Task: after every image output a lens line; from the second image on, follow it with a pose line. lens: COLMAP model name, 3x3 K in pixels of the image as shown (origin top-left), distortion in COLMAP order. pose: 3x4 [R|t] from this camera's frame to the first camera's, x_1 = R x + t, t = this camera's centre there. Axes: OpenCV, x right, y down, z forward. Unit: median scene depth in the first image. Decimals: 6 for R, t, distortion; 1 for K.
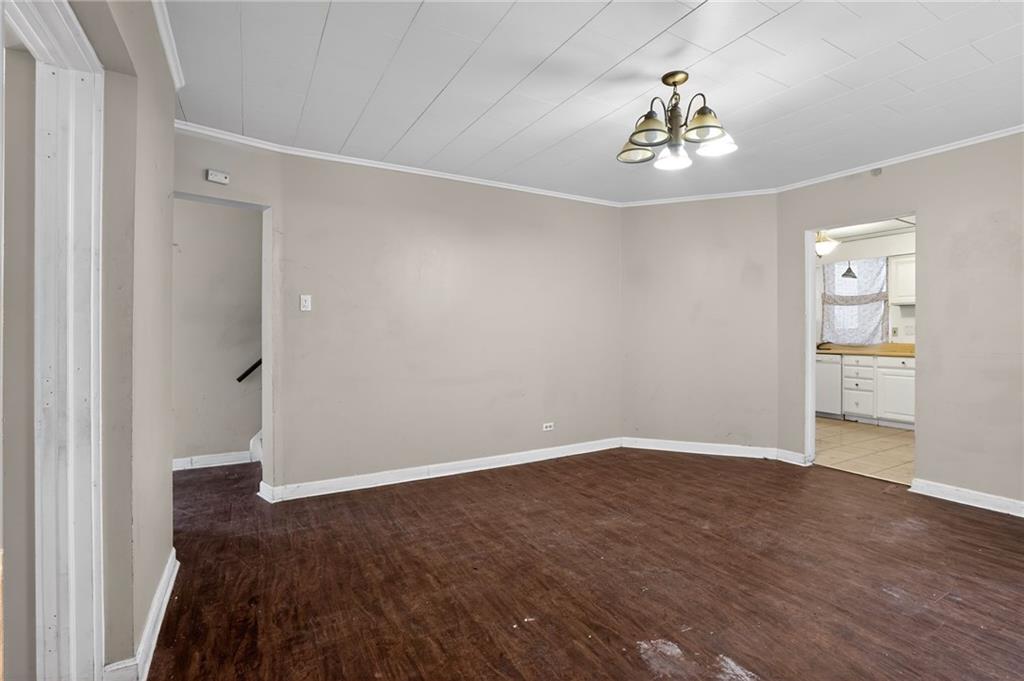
lens RADIAL K [[478.5, 0, 523.3], [0, 478.5, 332.7], [0, 0, 1]] dist [-0.049107, 0.019578]
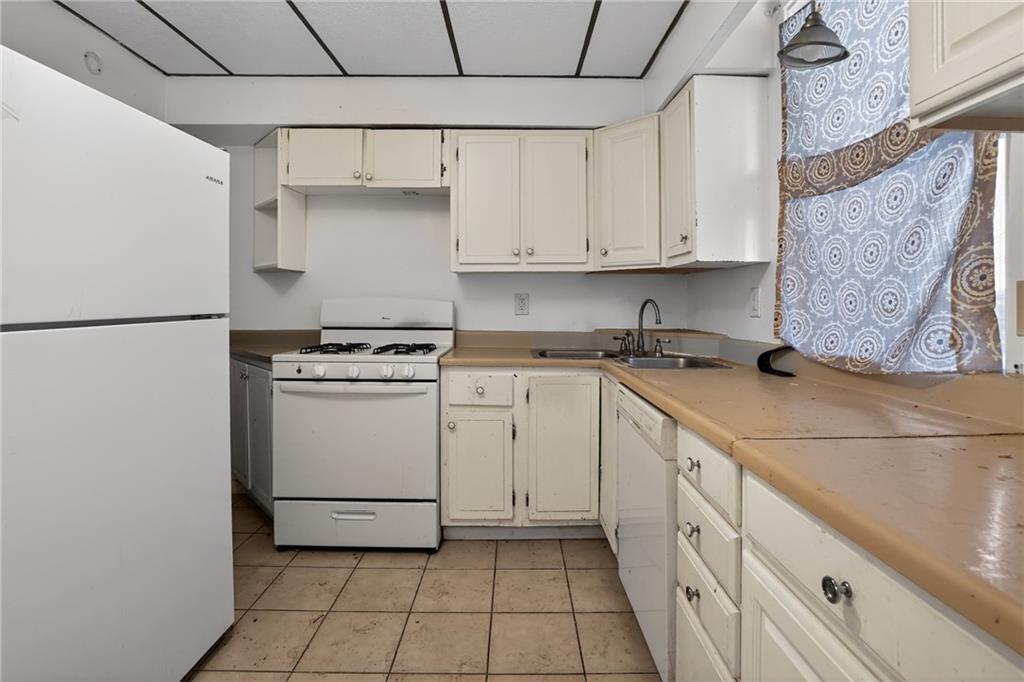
lens RADIAL K [[485.0, 0, 516.3], [0, 485.0, 295.8], [0, 0, 1]] dist [-0.055473, 0.000375]
pose [[0.862642, -0.008914, -0.505736, 1.233132], [0.001847, 0.999894, -0.014472, -0.006142], [0.505812, 0.011550, 0.862567, 1.330296]]
